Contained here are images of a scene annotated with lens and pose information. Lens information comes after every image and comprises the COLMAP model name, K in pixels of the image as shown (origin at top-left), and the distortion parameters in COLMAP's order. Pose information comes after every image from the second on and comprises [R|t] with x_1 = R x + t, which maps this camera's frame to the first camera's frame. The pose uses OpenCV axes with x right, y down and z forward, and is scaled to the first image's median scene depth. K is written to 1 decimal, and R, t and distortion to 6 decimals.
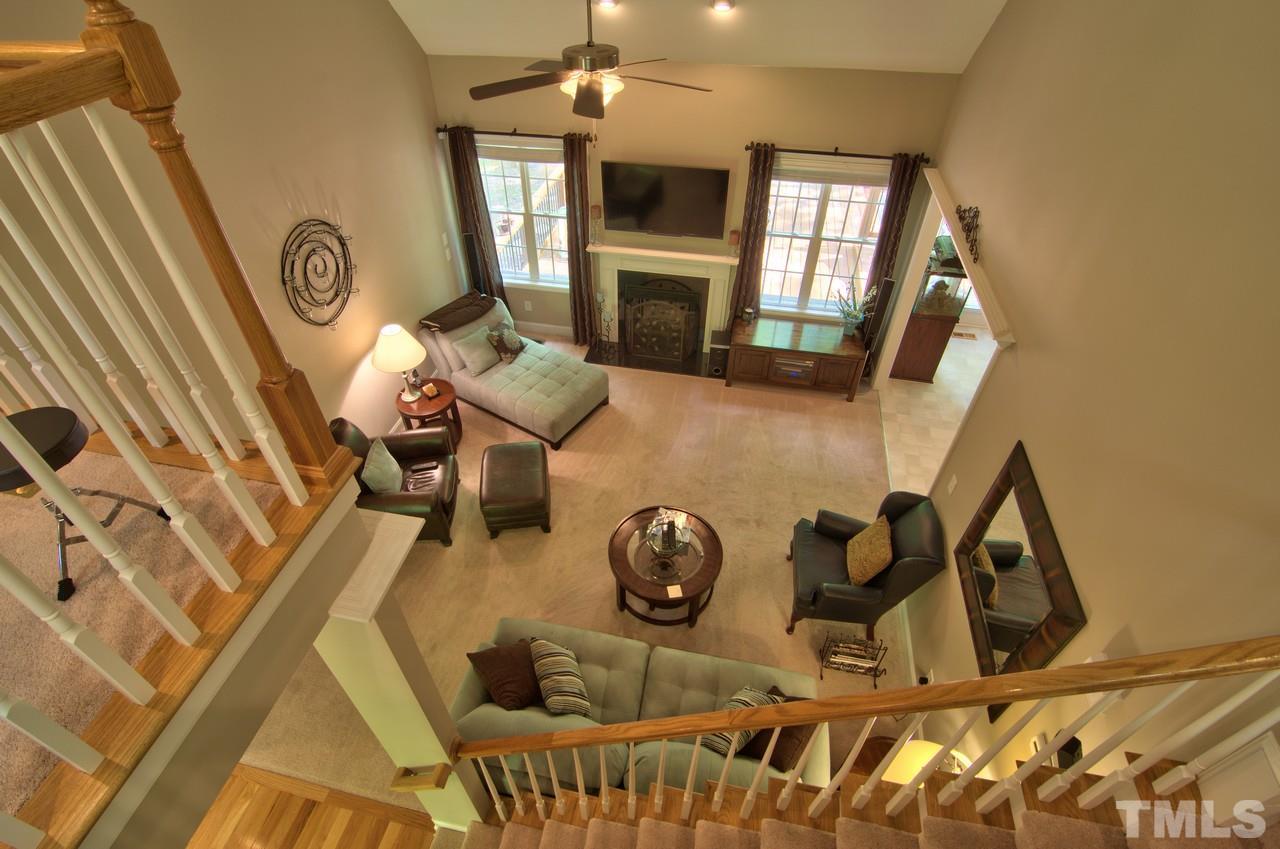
lens RADIAL K [[630.1, 0, 624.8], [0, 630.1, 412.0], [0, 0, 1]] dist [-0.015299, -0.005458]
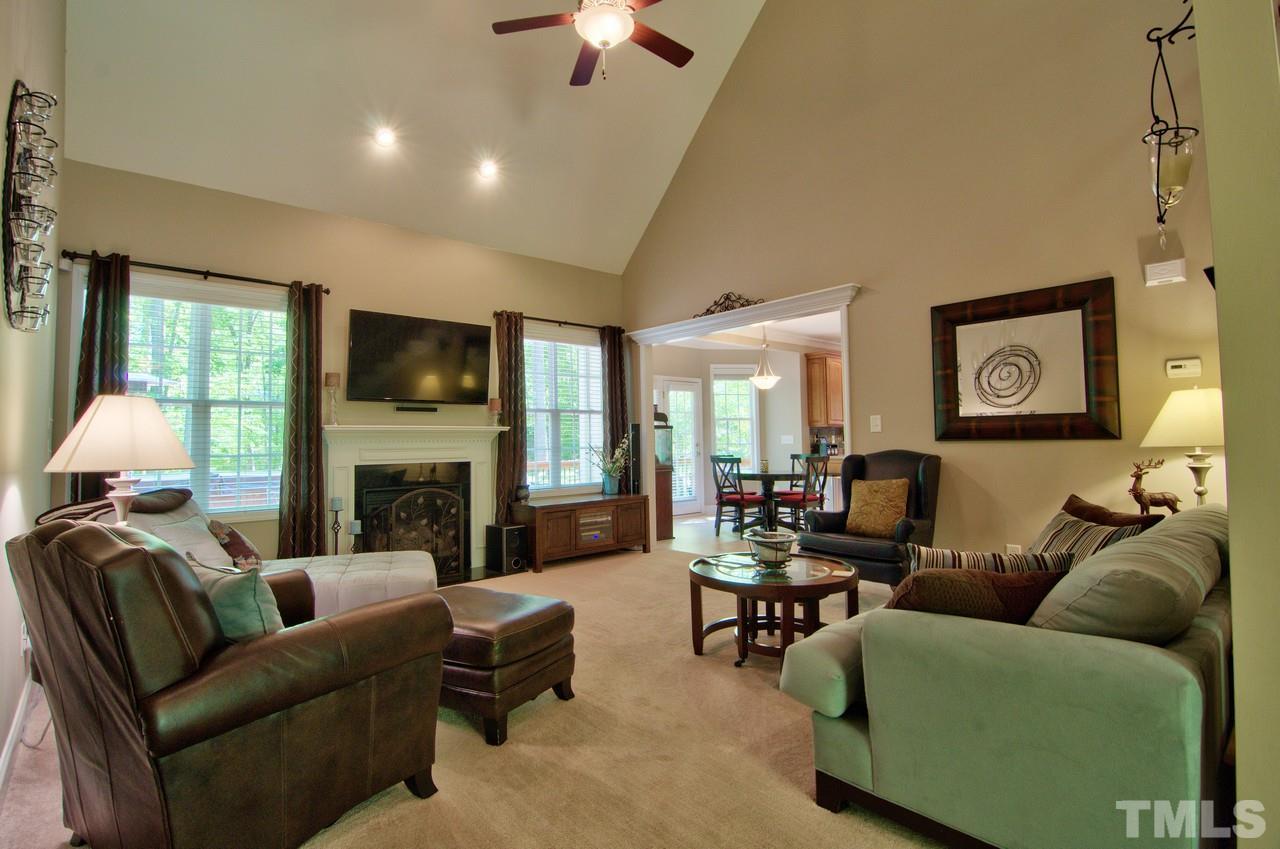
lens RADIAL K [[612.8, 0, 621.8], [0, 612.8, 413.1], [0, 0, 1]] dist [-0.002465, -0.017208]
pose [[0.603171, 0.039179, 0.796649, -0.436862], [0.529724, 0.727031, -0.436828, 0.229395], [-0.596303, 0.685486, 0.417770, 0.521358]]
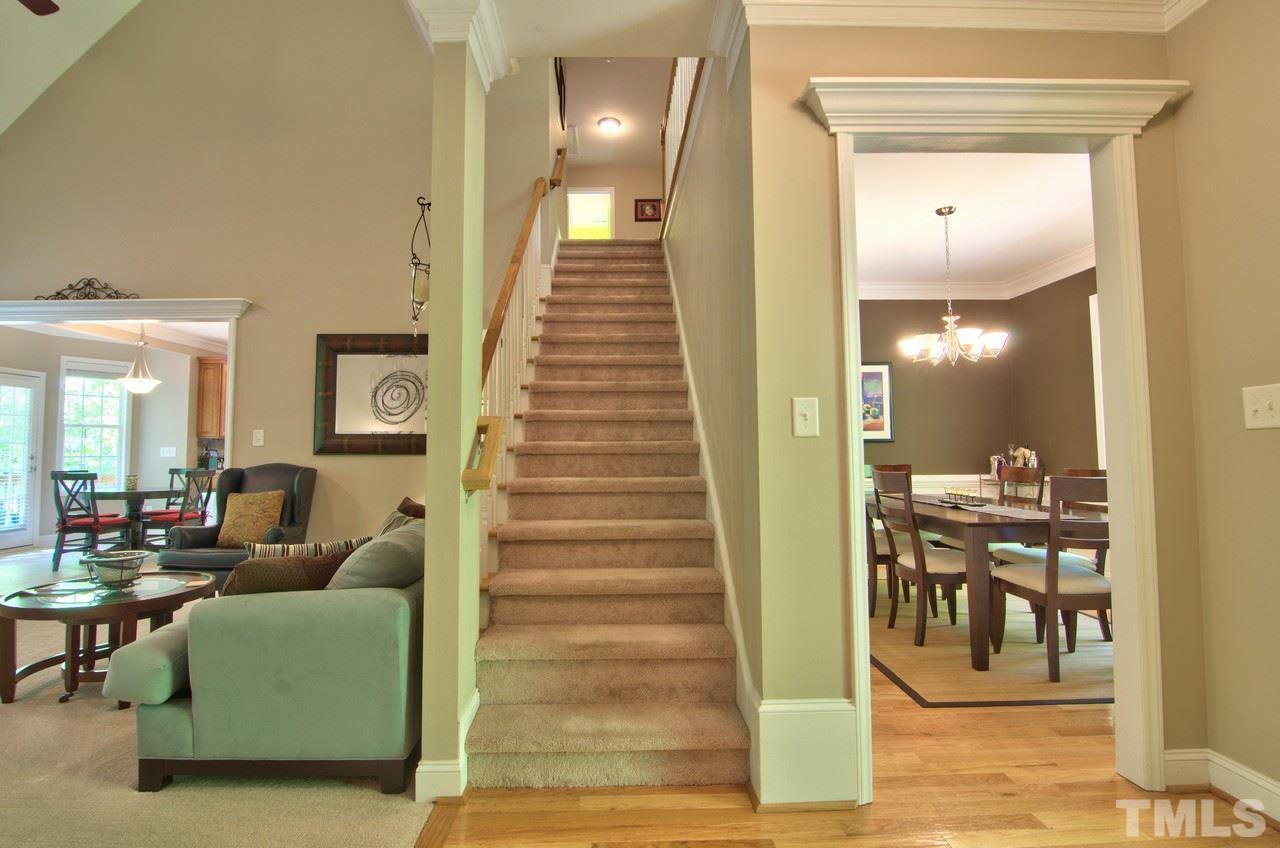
lens RADIAL K [[630.1, 0, 624.8], [0, 630.1, 411.5], [0, 0, 1]] dist [-0.015299, -0.005458]
pose [[-0.229469, 0.070067, 0.970791, -0.526140], [0.644154, 0.758656, 0.097505, 0.271012], [-0.729664, 0.647713, -0.219222, 0.472917]]
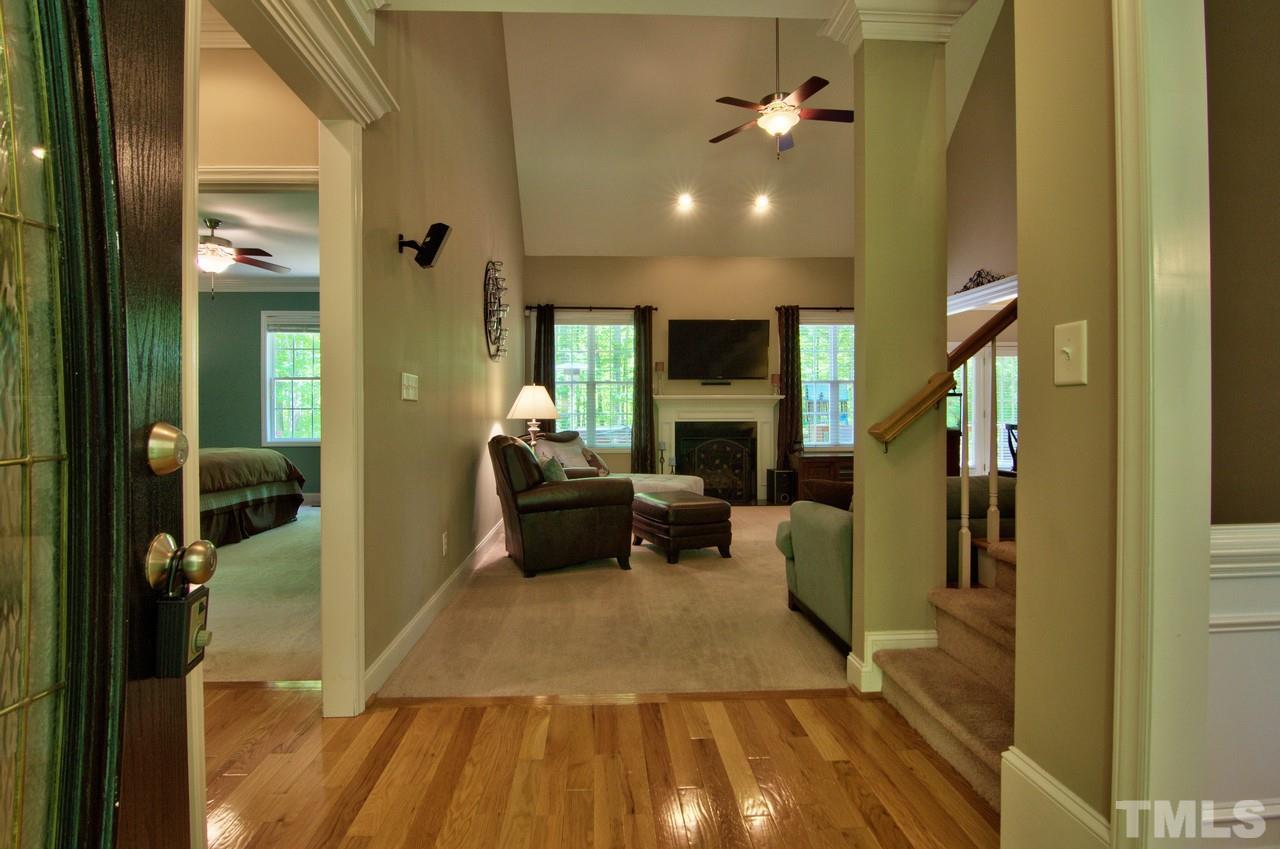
lens RADIAL K [[612.8, 0, 621.8], [0, 612.8, 413.1], [0, 0, 1]] dist [-0.002465, -0.017208]
pose [[0.966887, 0.004224, 0.255171, -0.421937], [0.163402, 0.757793, -0.631703, 0.483246], [-0.196035, 0.652481, 0.732010, 0.229478]]
